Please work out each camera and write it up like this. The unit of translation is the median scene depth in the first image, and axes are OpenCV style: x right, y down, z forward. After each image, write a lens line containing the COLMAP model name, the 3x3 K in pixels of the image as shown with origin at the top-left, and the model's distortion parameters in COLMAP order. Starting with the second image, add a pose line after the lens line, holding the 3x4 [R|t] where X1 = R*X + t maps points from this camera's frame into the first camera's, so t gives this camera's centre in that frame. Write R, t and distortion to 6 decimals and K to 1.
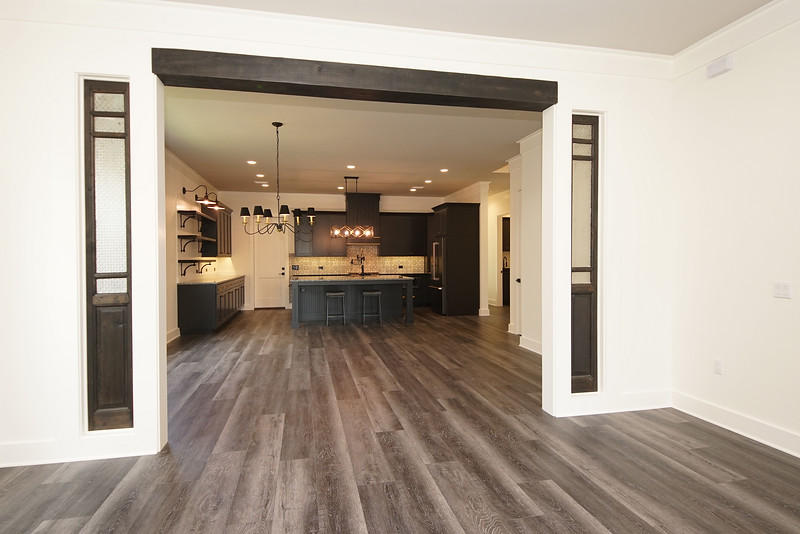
lens RADIAL K [[430.9, 0, 393.2], [0, 430.9, 264.0], [0, 0, 1]] dist [0.009905, -0.007987]
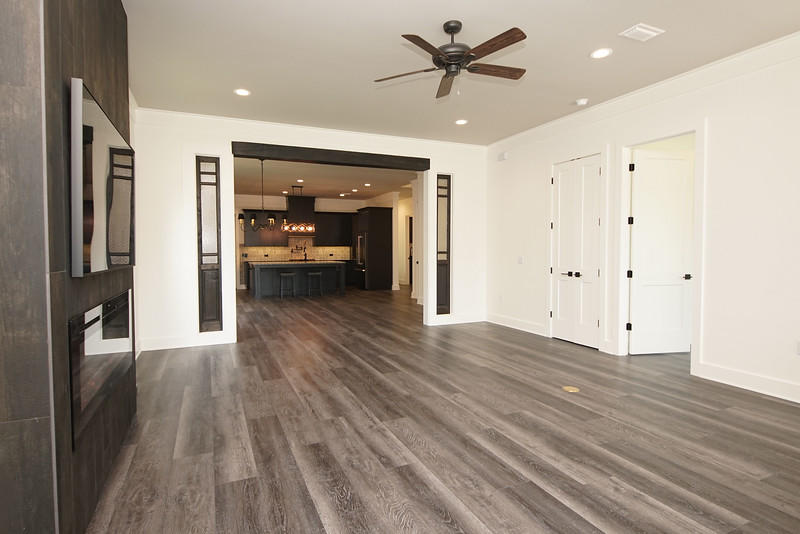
lens RADIAL K [[430.9, 0, 397.1], [0, 430.9, 264.6], [0, 0, 1]] dist [0.009905, -0.007987]
pose [[0.978549, -0.006019, 0.205924, -0.076837], [0.001413, 0.999746, 0.022511, 0.010272], [-0.206007, -0.021738, 0.978309, -0.394877]]
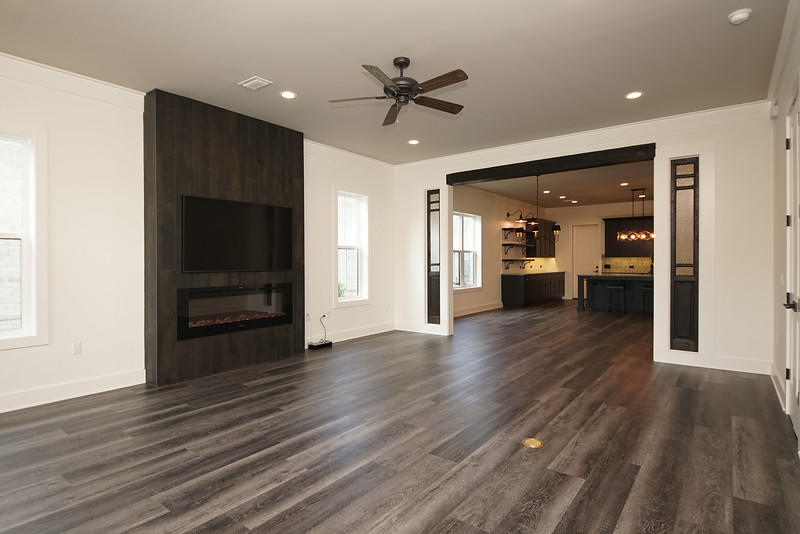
lens RADIAL K [[430.9, 0, 393.3], [0, 430.9, 269.1], [0, 0, 1]] dist [0.009905, -0.007987]
pose [[0.649174, 0.017452, -0.760440, 0.403085], [-0.010040, 0.999846, 0.014375, 0.006702], [0.760574, -0.001697, 0.649249, -0.301688]]
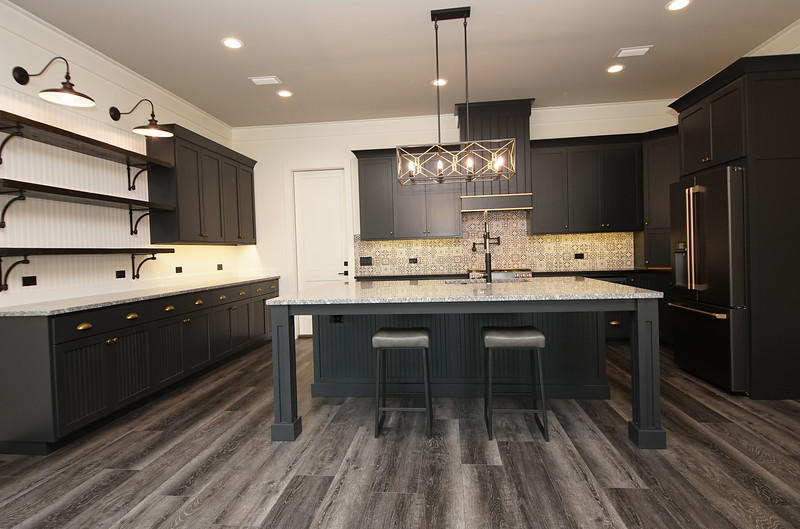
lens RADIAL K [[442.1, 0, 393.6], [0, 442.1, 257.3], [0, 0, 1]] dist [0.011745, -0.005053]
pose [[0.946516, -0.019378, -0.322076, -0.026619], [0.020954, 0.999779, 0.001427, 0.004641], [0.321977, -0.008100, 0.946713, 0.676612]]
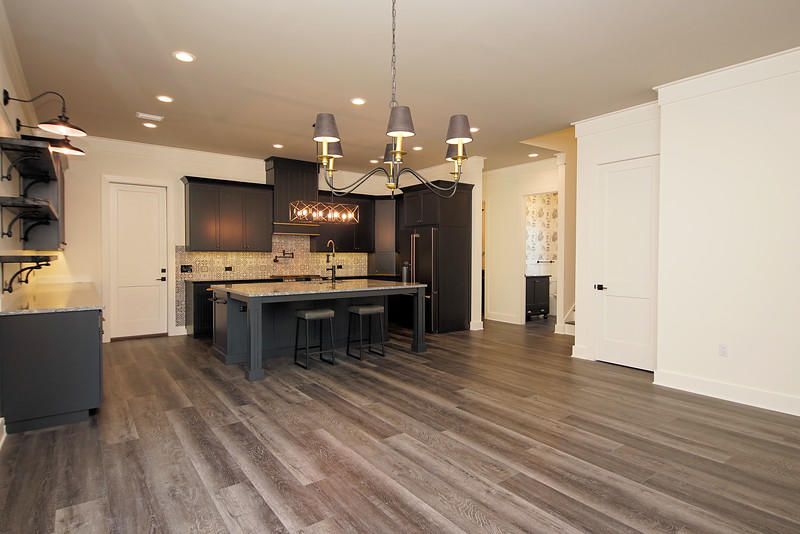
lens RADIAL K [[430.9, 0, 396.8], [0, 430.9, 264.1], [0, 0, 1]] dist [0.009905, -0.007987]
pose [[0.910223, -0.001005, 0.414118, -0.284696], [-0.001586, 0.999981, 0.005913, -0.003728], [-0.414116, -0.006039, 0.910204, 0.411517]]
